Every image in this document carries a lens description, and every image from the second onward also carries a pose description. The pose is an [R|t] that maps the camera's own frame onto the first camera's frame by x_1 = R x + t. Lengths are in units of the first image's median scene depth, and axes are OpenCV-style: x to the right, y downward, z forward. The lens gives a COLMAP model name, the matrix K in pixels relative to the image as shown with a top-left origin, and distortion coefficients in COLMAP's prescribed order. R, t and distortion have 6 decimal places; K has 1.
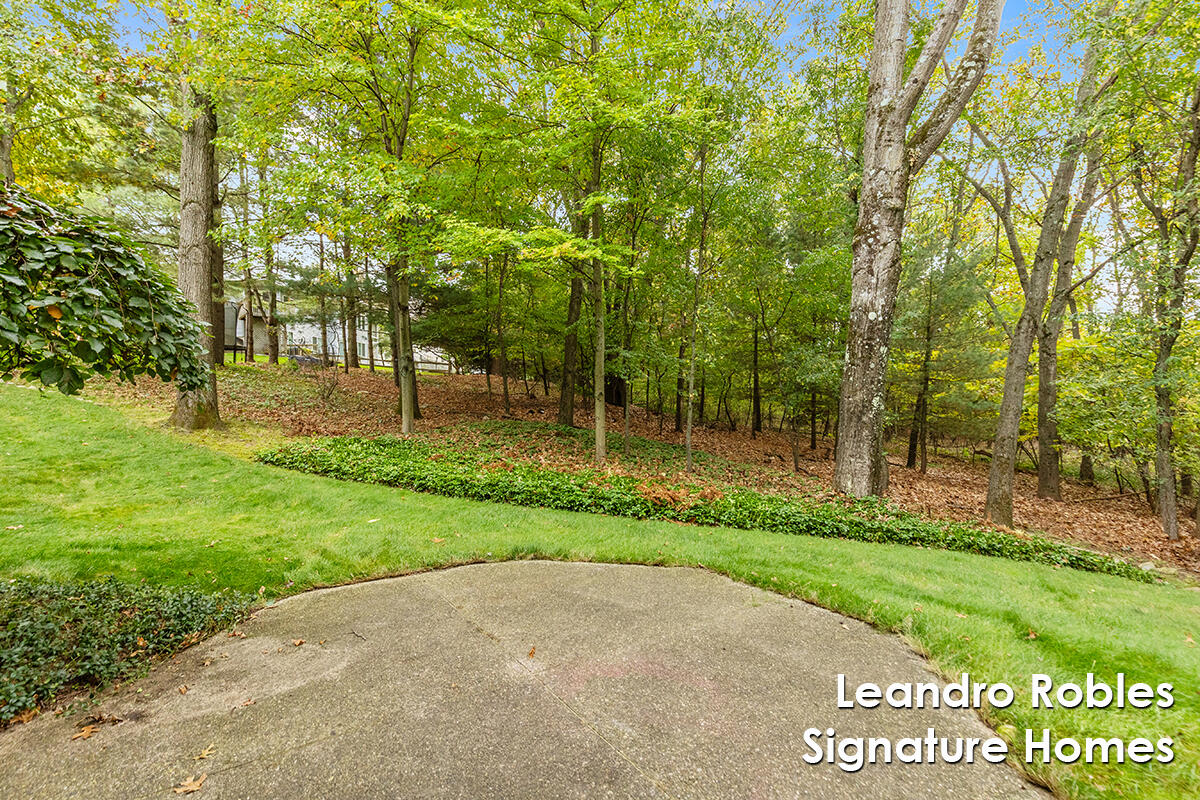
lens RADIAL K [[549.6, 0, 601.5], [0, 549.6, 403.9], [0, 0, 1]] dist [0.005816, 0.000468]
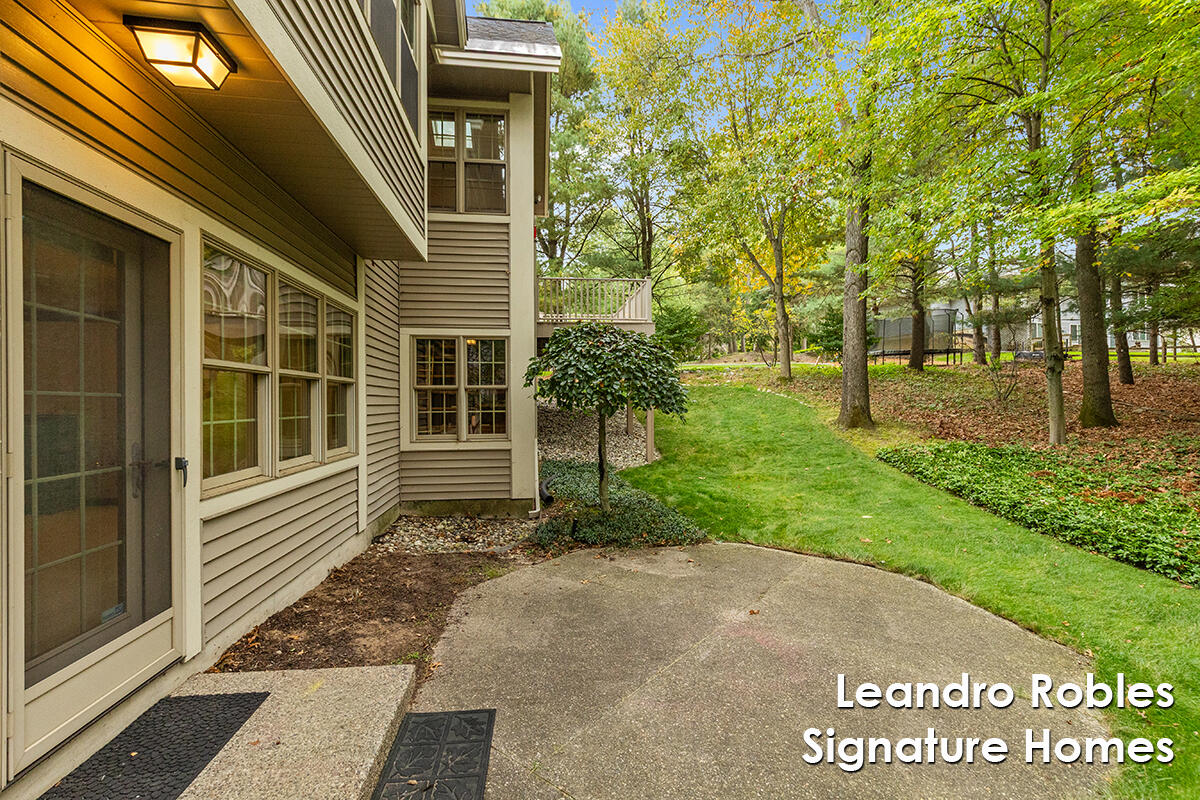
lens RADIAL K [[549.6, 0, 606.4], [0, 549.6, 399.9], [0, 0, 1]] dist [0.005816, 0.000468]
pose [[0.308994, 0.004376, -0.951054, 0.428530], [-0.000013, 0.999989, 0.004597, -0.034273], [0.951064, -0.001408, 0.308991, 0.090410]]
